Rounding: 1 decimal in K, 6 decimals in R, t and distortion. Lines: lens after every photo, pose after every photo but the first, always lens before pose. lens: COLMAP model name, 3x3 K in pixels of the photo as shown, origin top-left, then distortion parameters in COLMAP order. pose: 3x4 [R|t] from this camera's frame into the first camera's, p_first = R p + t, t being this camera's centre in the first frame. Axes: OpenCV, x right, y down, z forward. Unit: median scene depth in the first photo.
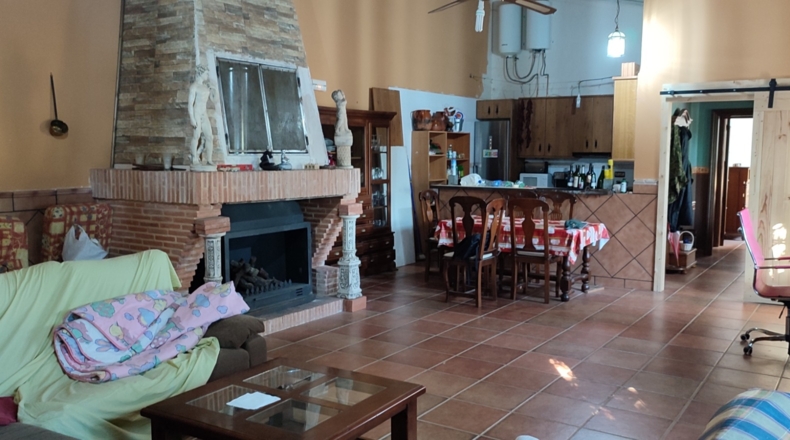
lens RADIAL K [[710.1, 0, 395.0], [0, 710.1, 220.0], [0, 0, 1]] dist [0.019128, 0.021016]
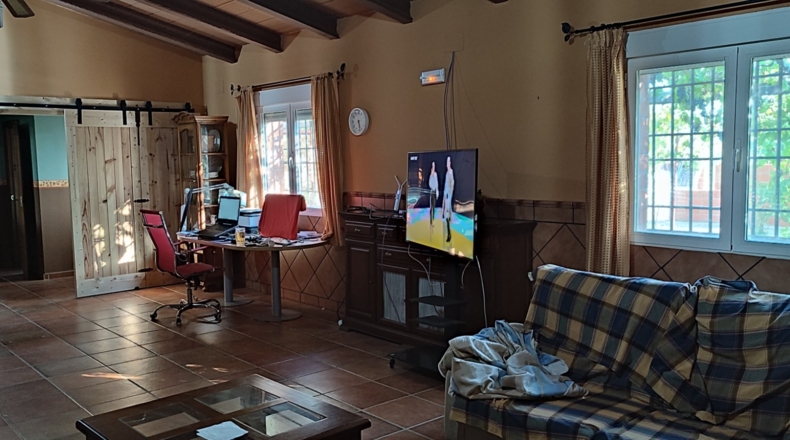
lens RADIAL K [[710.1, 0, 395.0], [0, 710.1, 220.0], [0, 0, 1]] dist [0.019128, 0.021016]
pose [[0.270774, -0.095832, 0.957861, -0.434114], [0.113435, 0.991276, 0.067109, -0.024516], [-0.955936, 0.090484, 0.279282, 0.216981]]
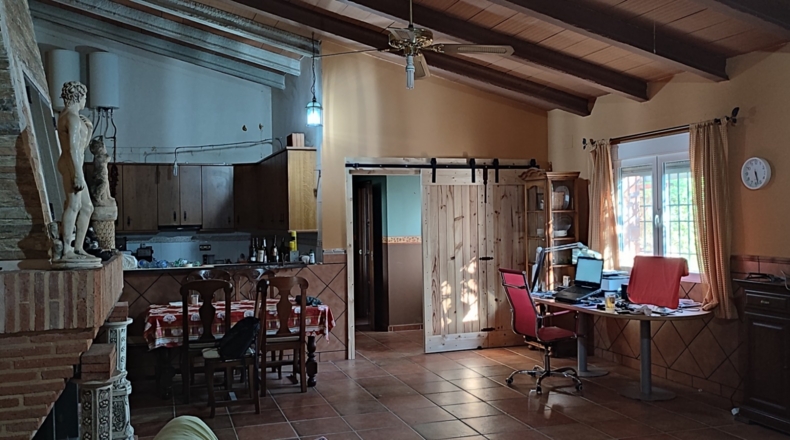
lens RADIAL K [[710.1, 0, 395.0], [0, 710.1, 220.0], [0, 0, 1]] dist [0.019128, 0.021016]
pose [[0.616207, -0.016342, 0.787414, -0.421496], [0.095480, 0.993961, -0.054091, -0.038950], [-0.781775, 0.108514, 0.614046, 0.341523]]
